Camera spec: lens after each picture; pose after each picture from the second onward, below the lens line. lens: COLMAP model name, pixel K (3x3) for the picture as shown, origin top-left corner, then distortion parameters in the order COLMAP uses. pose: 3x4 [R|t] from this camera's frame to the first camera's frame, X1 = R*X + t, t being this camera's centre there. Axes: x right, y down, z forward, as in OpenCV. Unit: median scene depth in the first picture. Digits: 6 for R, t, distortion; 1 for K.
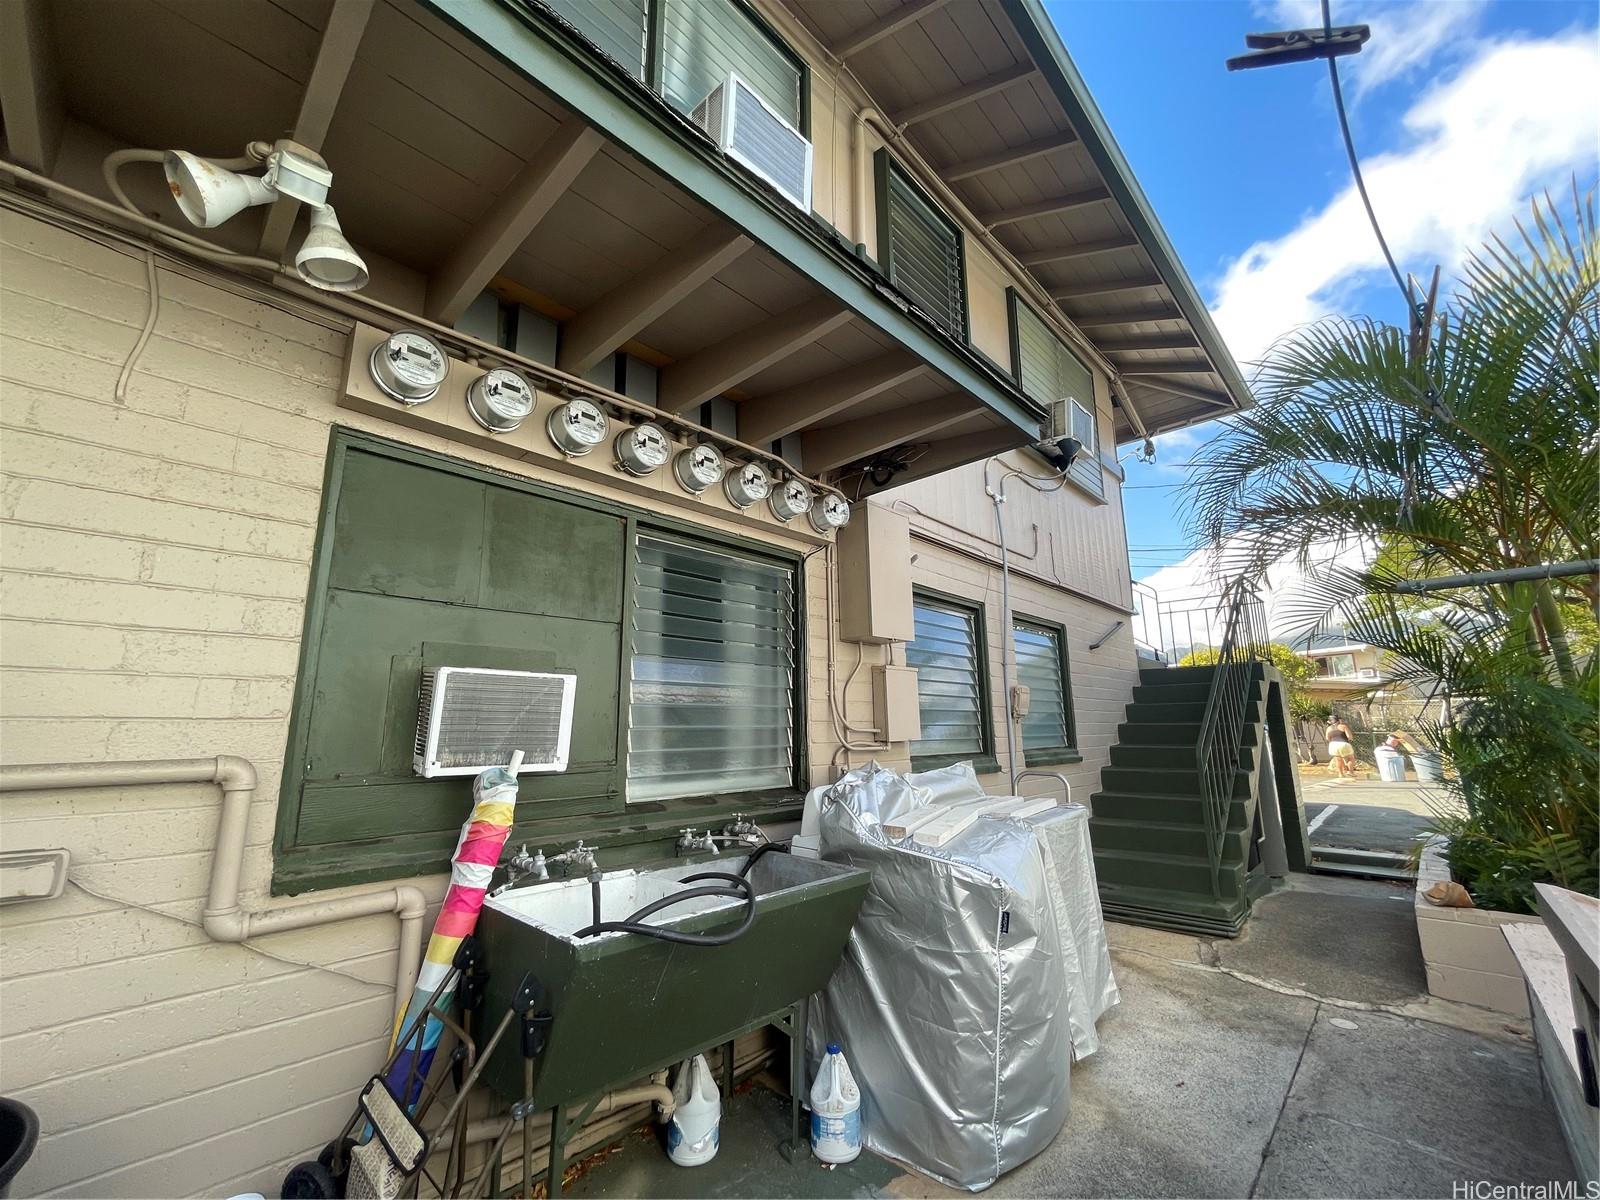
lens RADIAL K [[651.0, 0, 809.5], [0, 651.0, 594.6], [0, 0, 1]] dist [-0.000595, -0.000632]
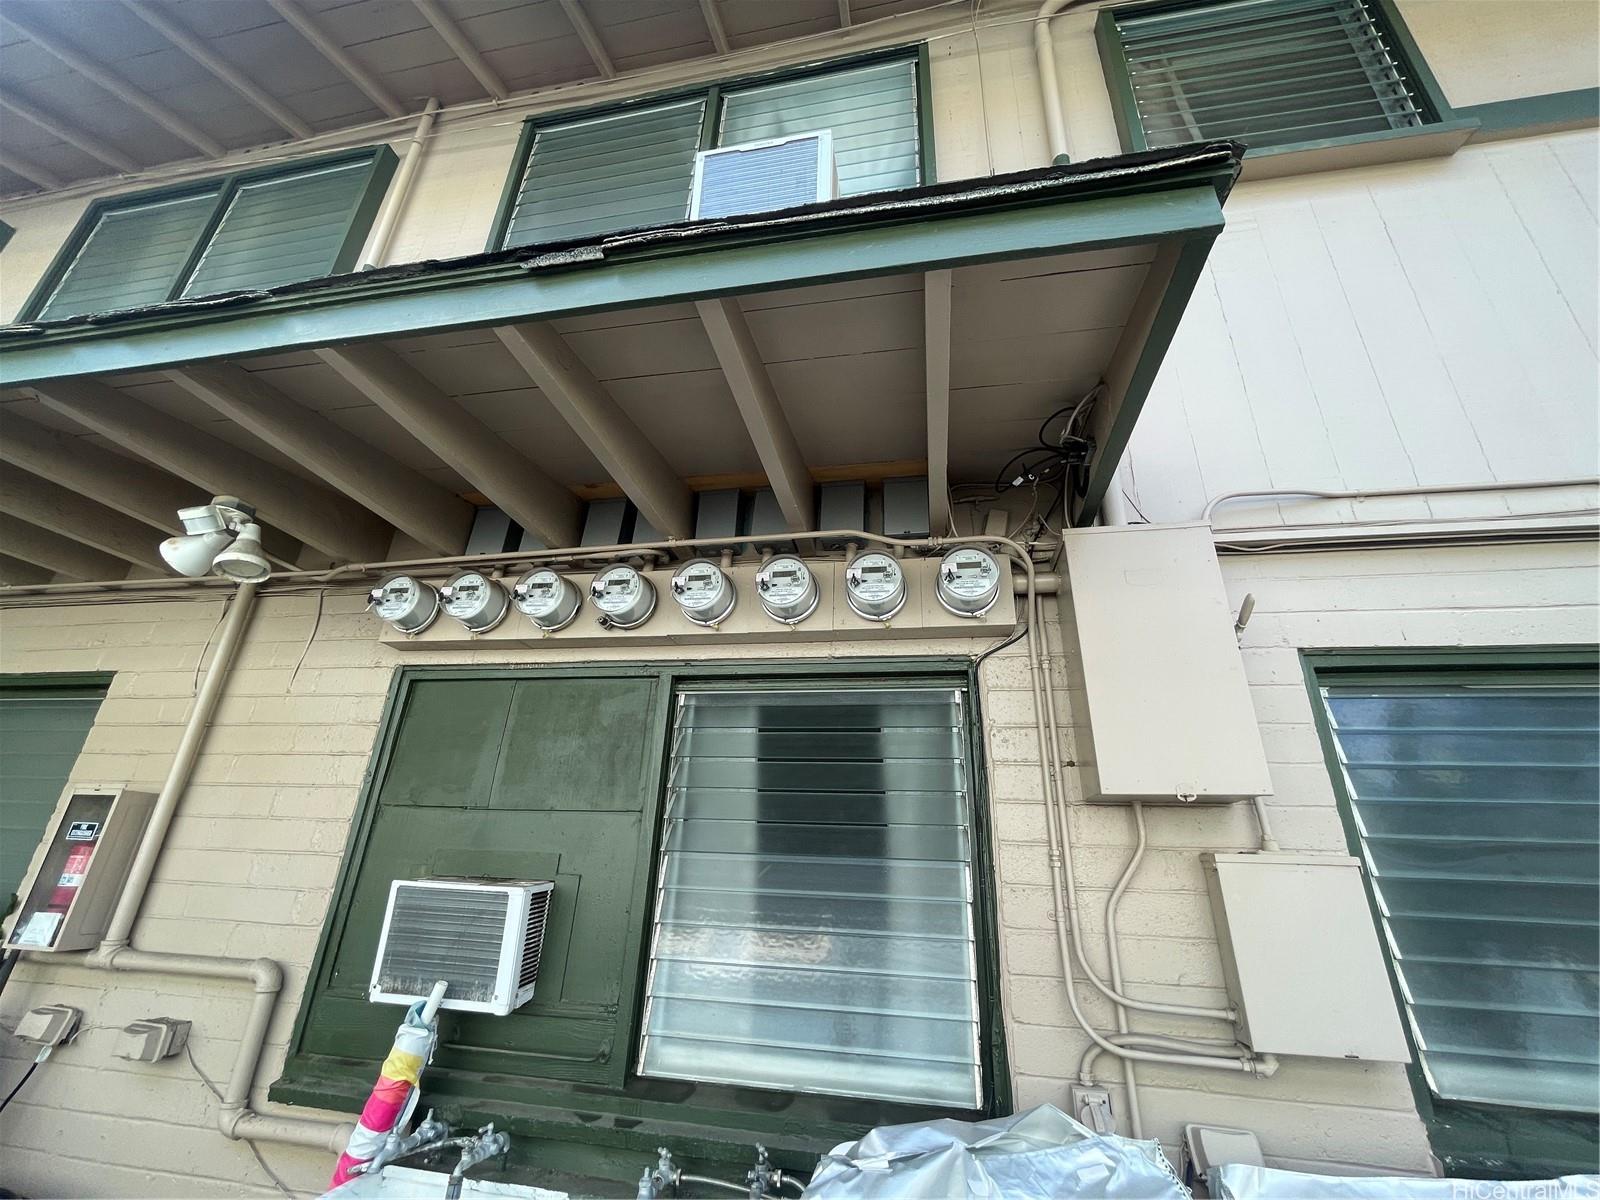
lens RADIAL K [[651.0, 0, 795.9], [0, 651.0, 602.2], [0, 0, 1]] dist [-0.000595, -0.000632]
pose [[0.534029, -0.296588, -0.791738, 0.532691], [0.127851, 0.954011, -0.271140, 0.041876], [0.835743, 0.043572, 0.547389, 0.737321]]
